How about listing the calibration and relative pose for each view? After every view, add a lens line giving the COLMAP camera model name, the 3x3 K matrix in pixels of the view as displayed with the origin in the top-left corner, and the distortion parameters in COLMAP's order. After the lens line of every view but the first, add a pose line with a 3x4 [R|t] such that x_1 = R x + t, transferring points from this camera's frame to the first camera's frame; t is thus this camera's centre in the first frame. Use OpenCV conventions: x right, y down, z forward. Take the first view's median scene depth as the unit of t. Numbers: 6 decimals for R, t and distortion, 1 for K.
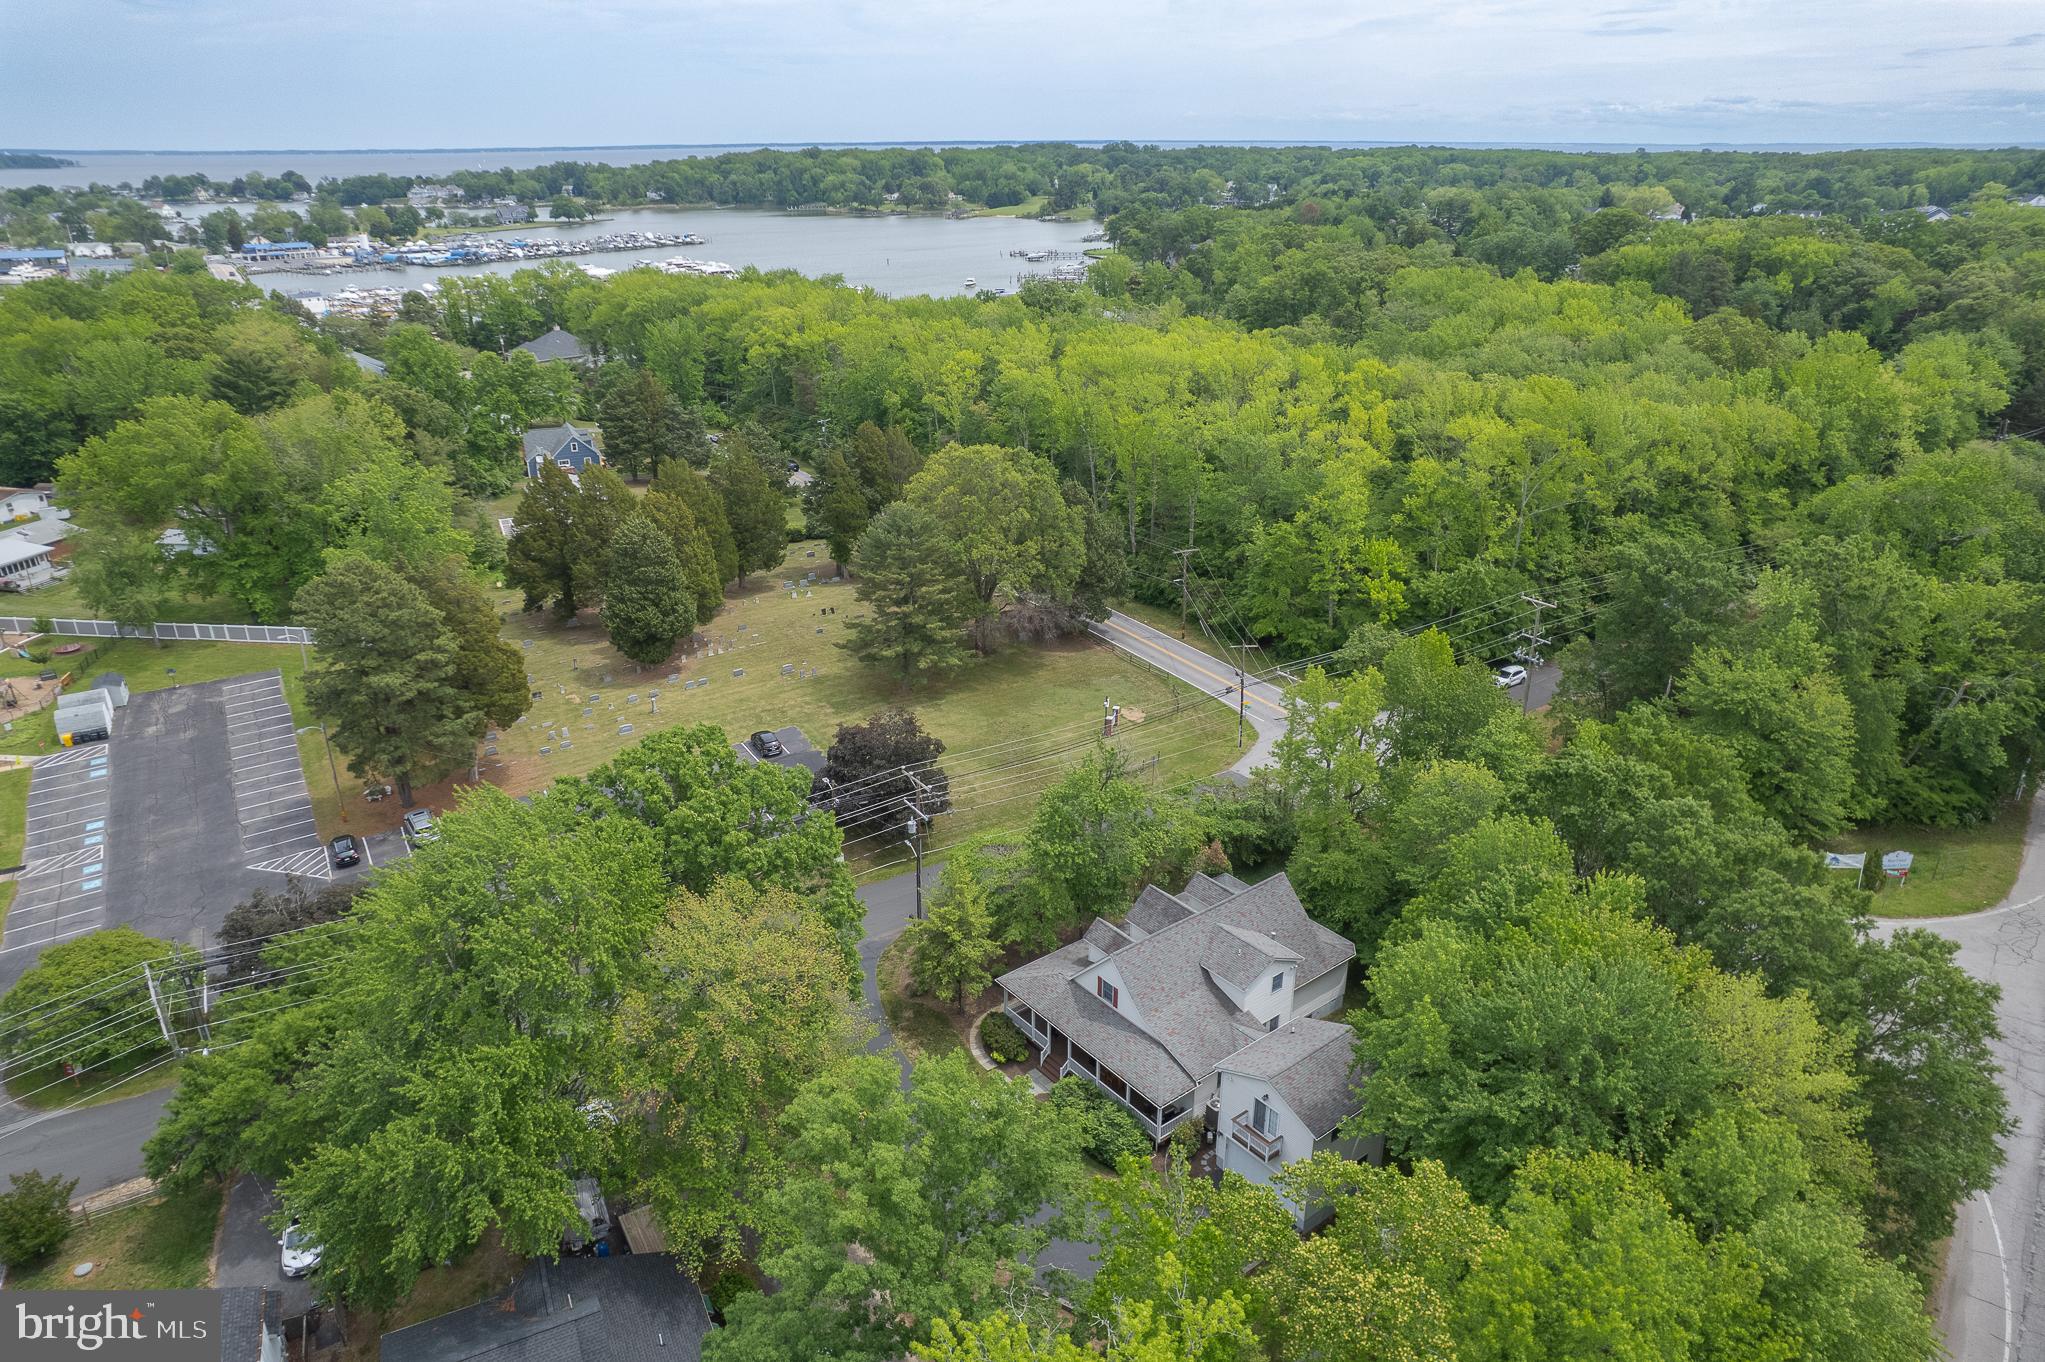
lens RADIAL K [[1306.5, 0, 1022.5], [0, 1306.5, 681.0], [0, 0, 1]] dist [-0.080194, 0.078069]
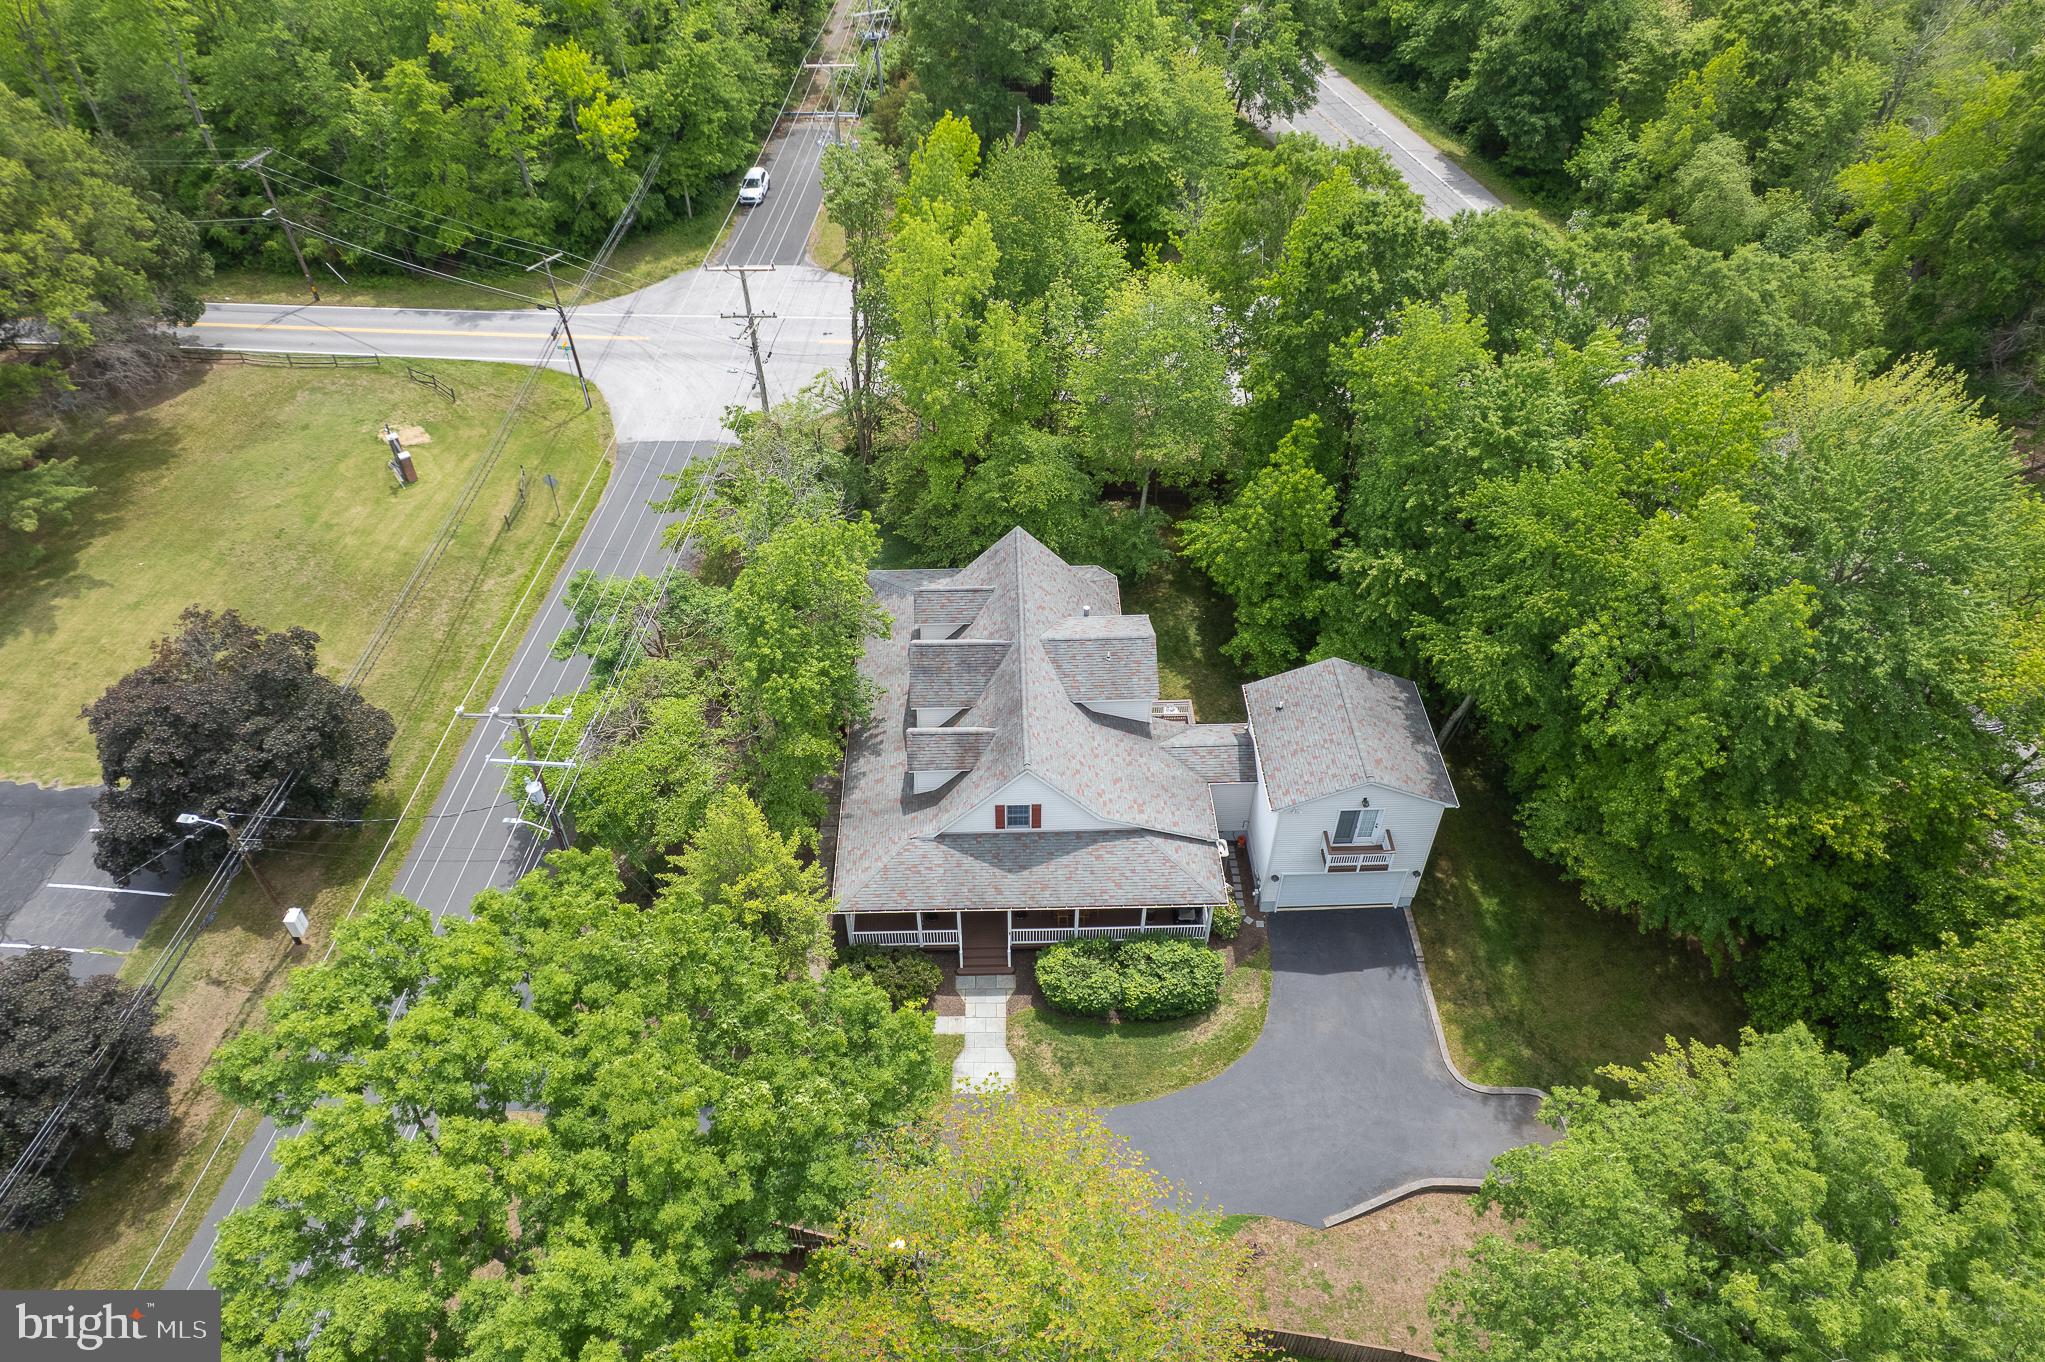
lens RADIAL K [[1306.5, 0, 1022.5], [0, 1306.5, 681.0], [0, 0, 1]] dist [-0.080194, 0.078069]
pose [[0.592613, -0.551704, 0.586884, -0.154005], [0.317705, 0.829634, 0.459097, -0.060685], [-0.740185, -0.085611, 0.666931, 0.330987]]
